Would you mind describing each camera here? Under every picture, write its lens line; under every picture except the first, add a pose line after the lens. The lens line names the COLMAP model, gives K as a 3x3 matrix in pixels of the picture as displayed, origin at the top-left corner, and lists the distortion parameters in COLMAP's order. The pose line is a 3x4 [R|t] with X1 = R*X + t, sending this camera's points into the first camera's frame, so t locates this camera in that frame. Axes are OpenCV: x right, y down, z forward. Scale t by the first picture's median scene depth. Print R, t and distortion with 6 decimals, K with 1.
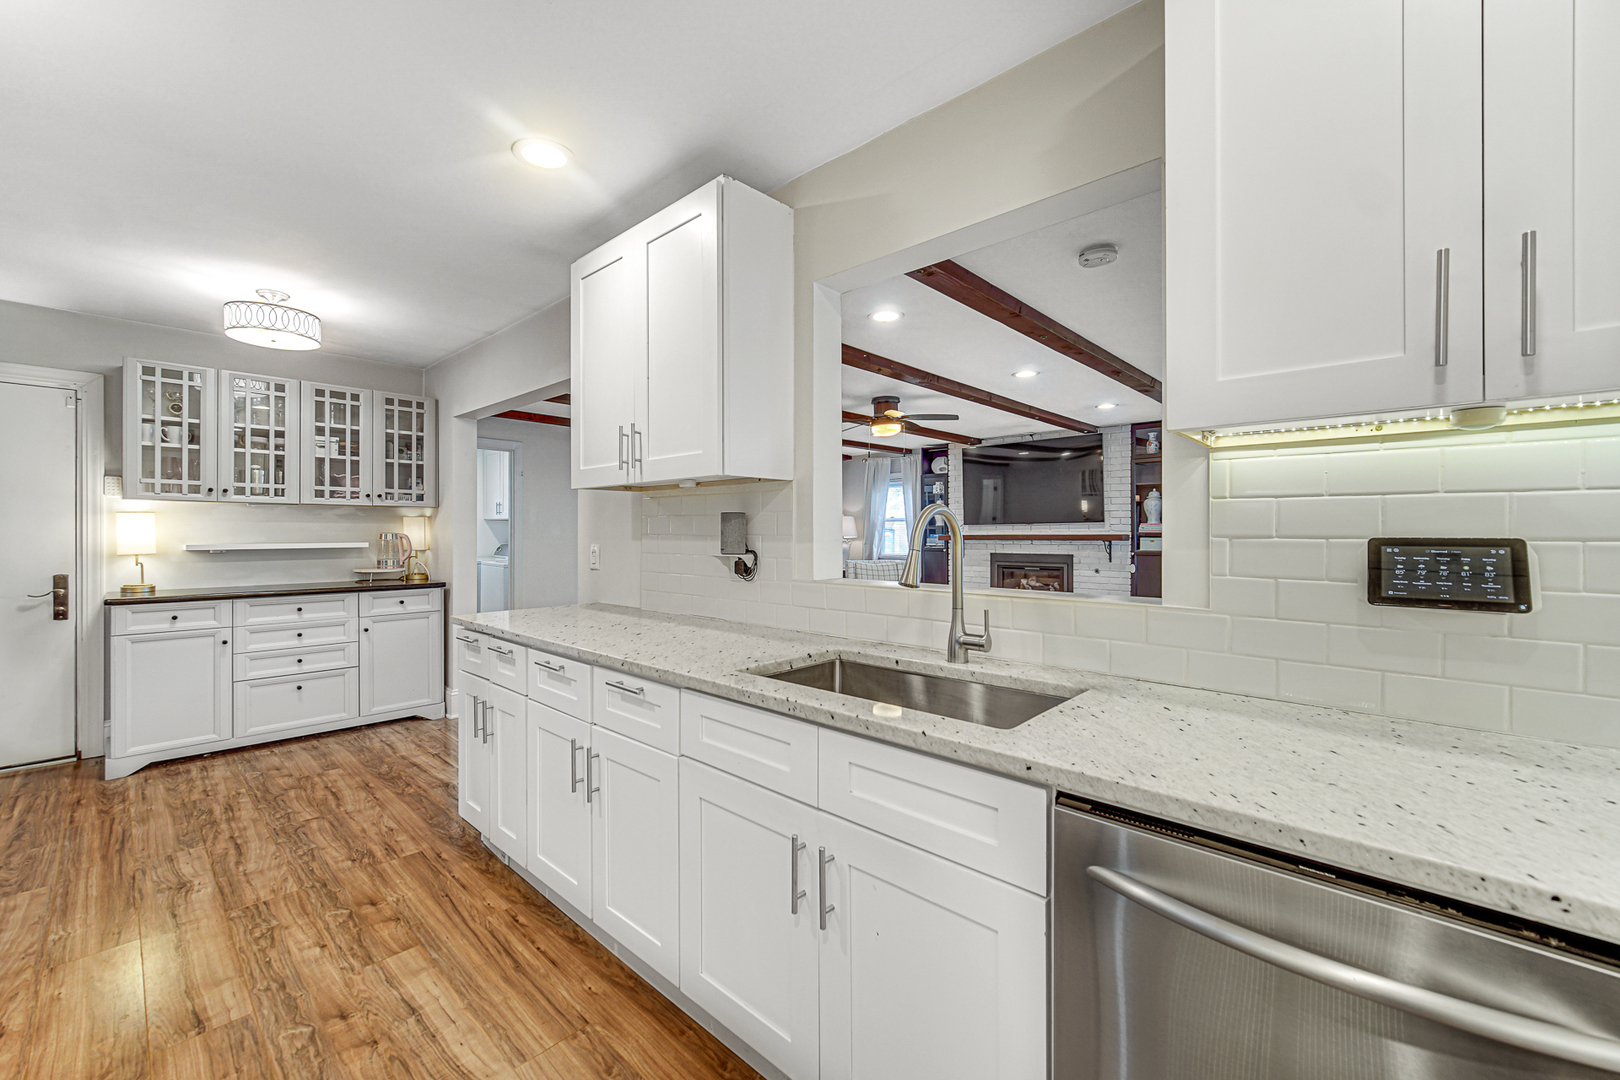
lens RADIAL K [[665.1, 0, 810.0], [0, 665.1, 540.0], [0, 0, 1]] dist [0.002533, 0.000258]
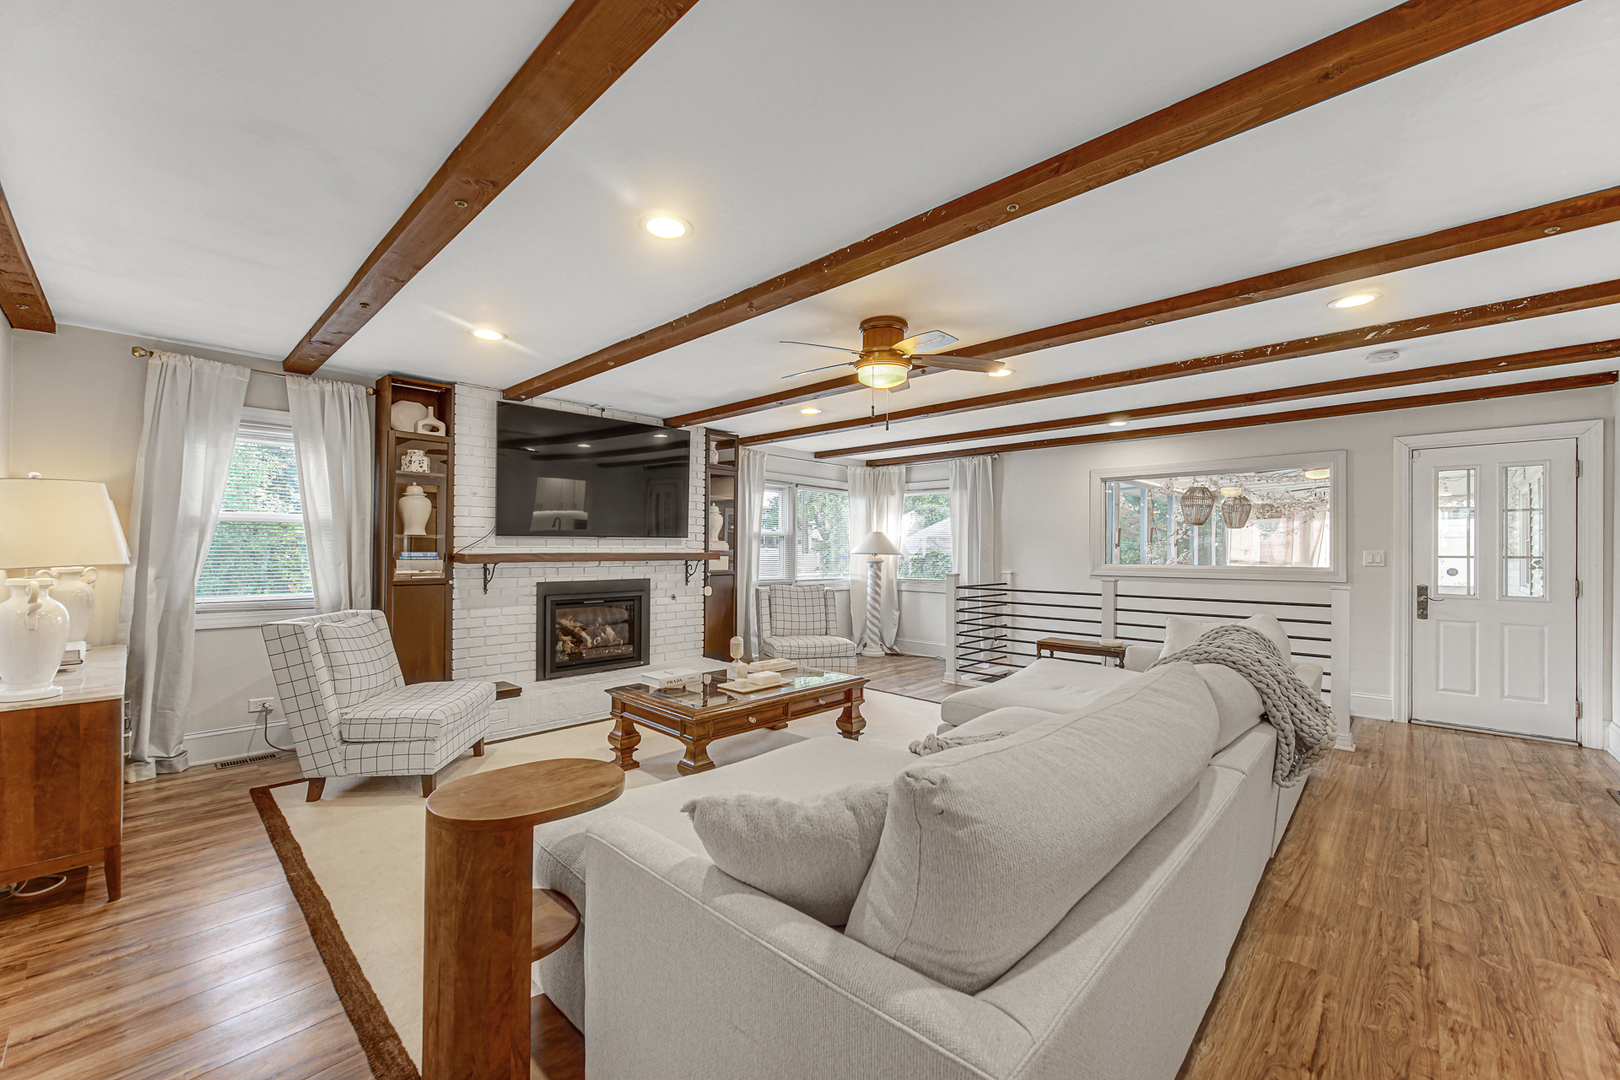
lens RADIAL K [[639.3, 0, 798.4], [0, 639.3, 541.4], [0, 0, 1]] dist [-0.000292, -0.000018]
pose [[0.007179, 0.017759, 0.999817, -0.353746], [0.007311, 0.999815, -0.017811, -0.007103], [-0.999948, 0.007437, 0.007048, 0.820501]]
